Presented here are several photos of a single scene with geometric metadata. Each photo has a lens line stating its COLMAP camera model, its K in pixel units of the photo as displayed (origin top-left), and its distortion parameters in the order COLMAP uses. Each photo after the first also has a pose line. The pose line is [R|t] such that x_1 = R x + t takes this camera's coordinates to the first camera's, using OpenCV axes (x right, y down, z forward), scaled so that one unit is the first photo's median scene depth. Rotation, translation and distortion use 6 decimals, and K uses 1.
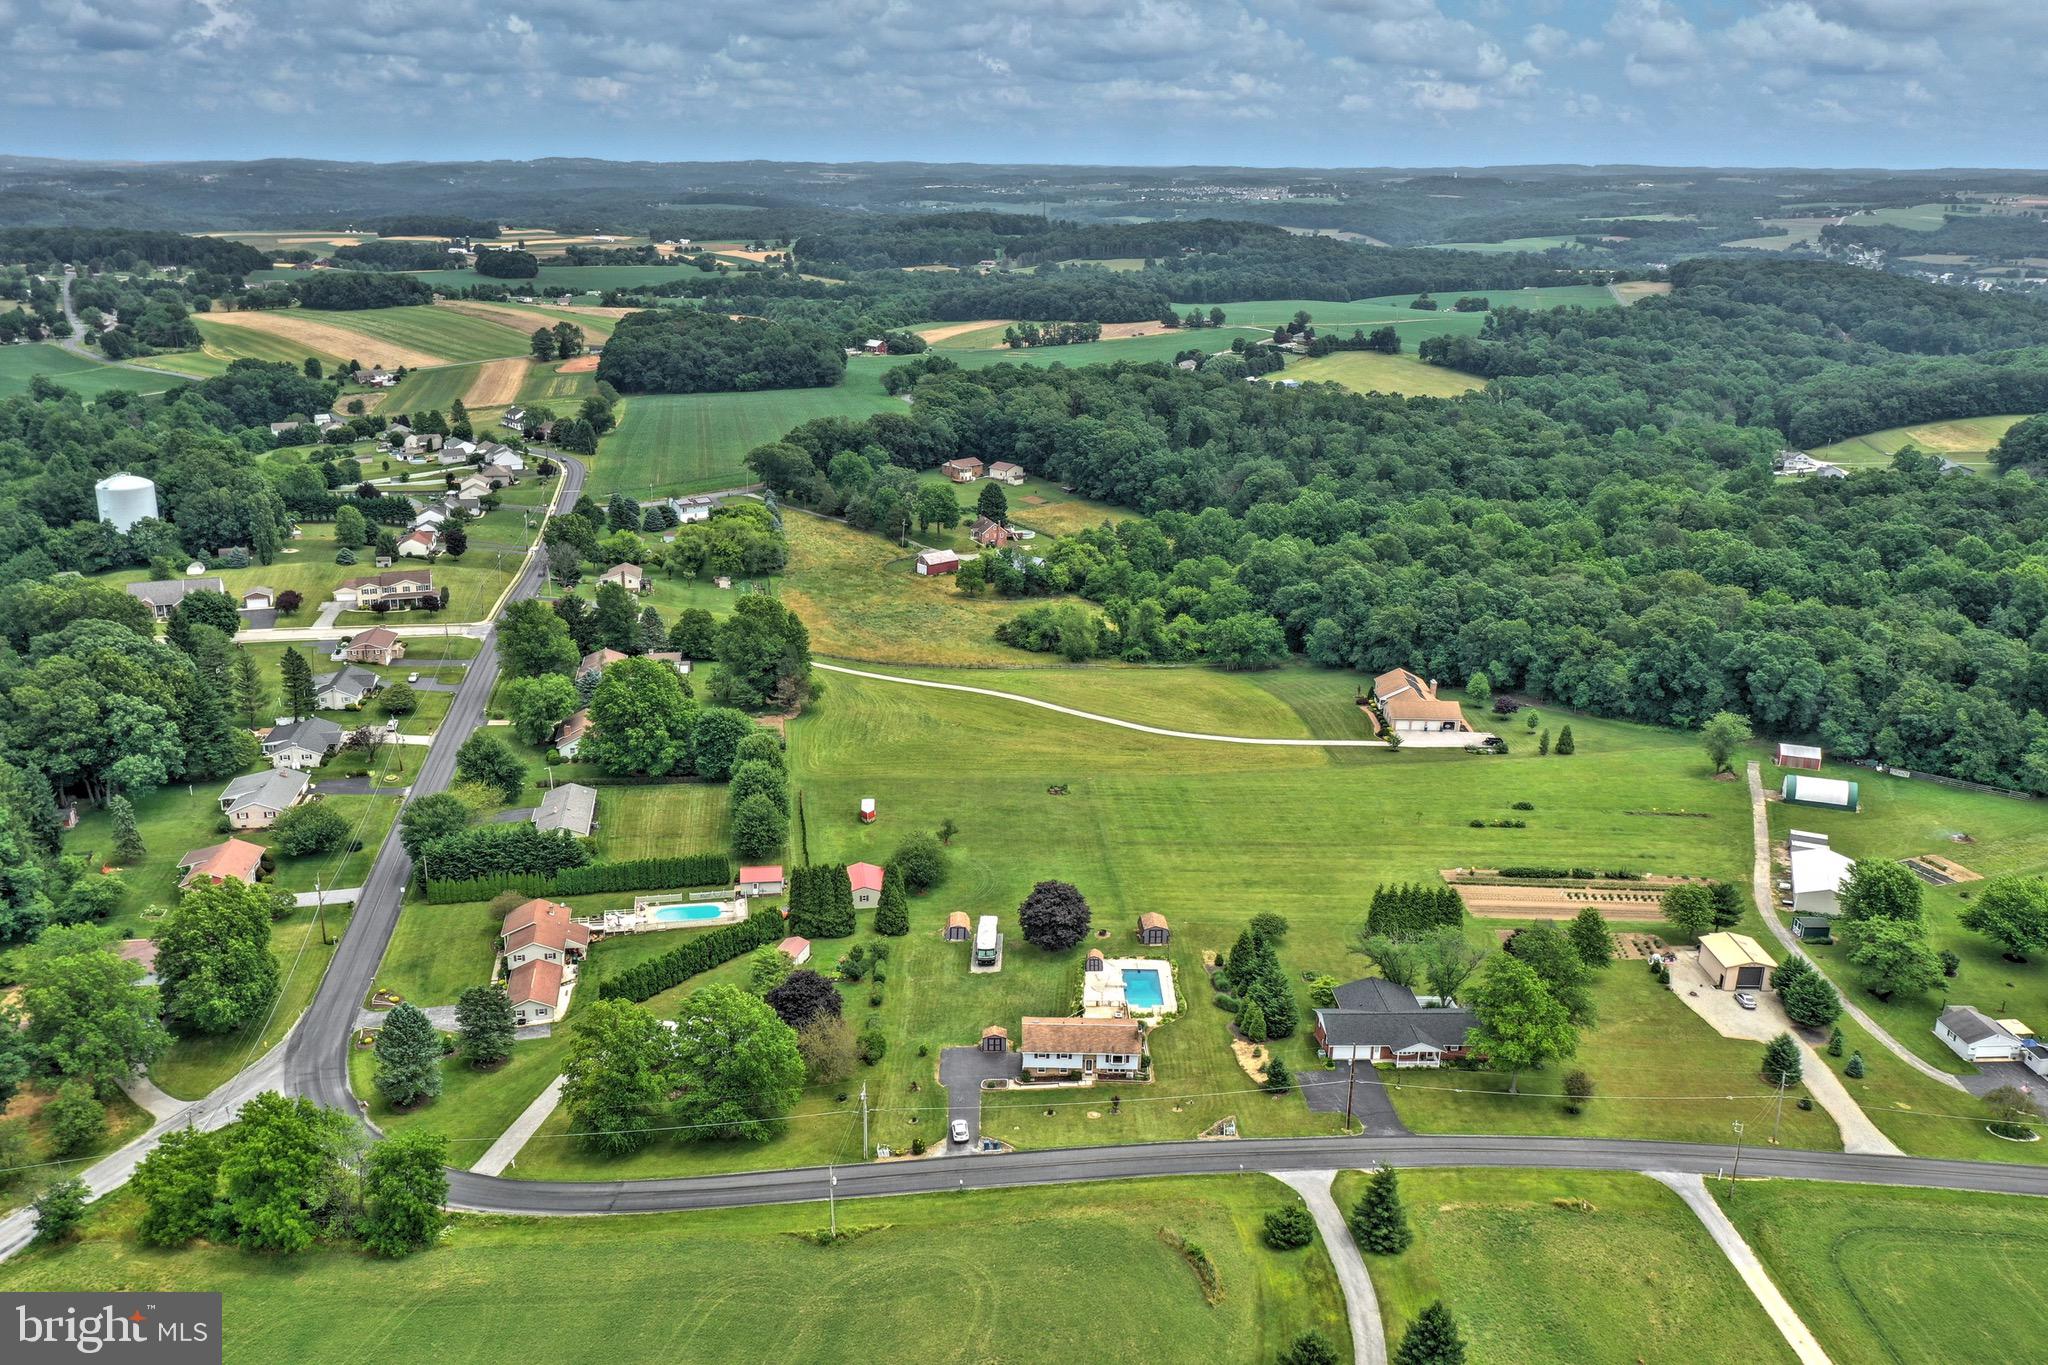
lens RADIAL K [[1603.0, 0, 1024.0], [0, 1603.0, 682.5], [0, 0, 1]] dist [0.002978, -0.005027]
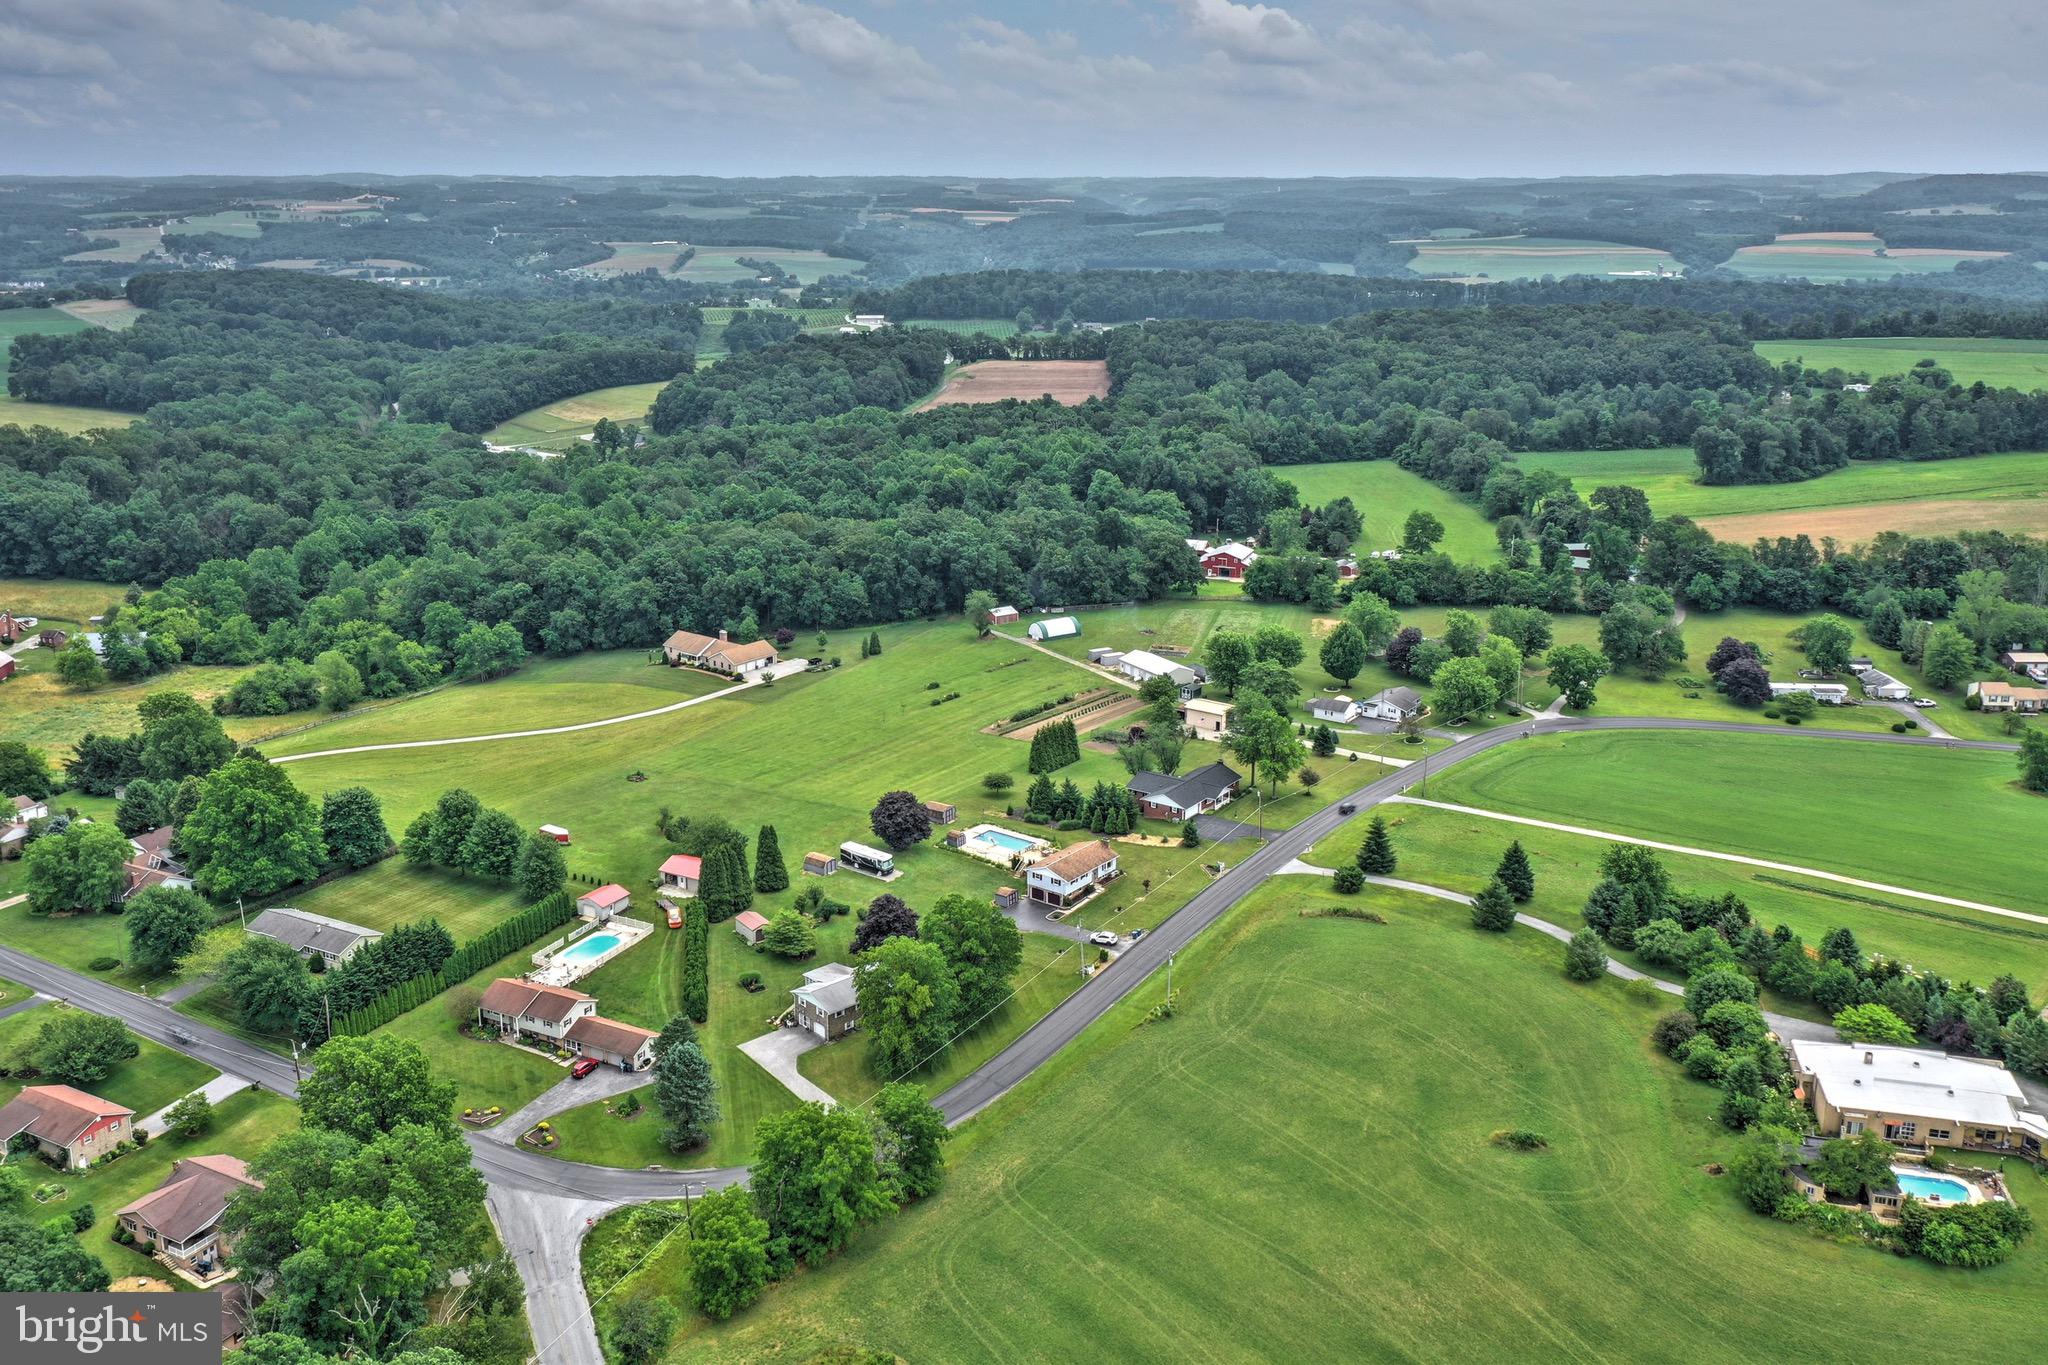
lens RADIAL K [[1603.0, 0, 1024.0], [0, 1603.0, 682.5], [0, 0, 1]] dist [0.002978, -0.005027]
pose [[0.623048, -0.241148, 0.744083, -0.553419], [0.245591, 0.963493, 0.106614, -0.040584], [-0.742628, 0.116314, 0.659526, 0.096933]]
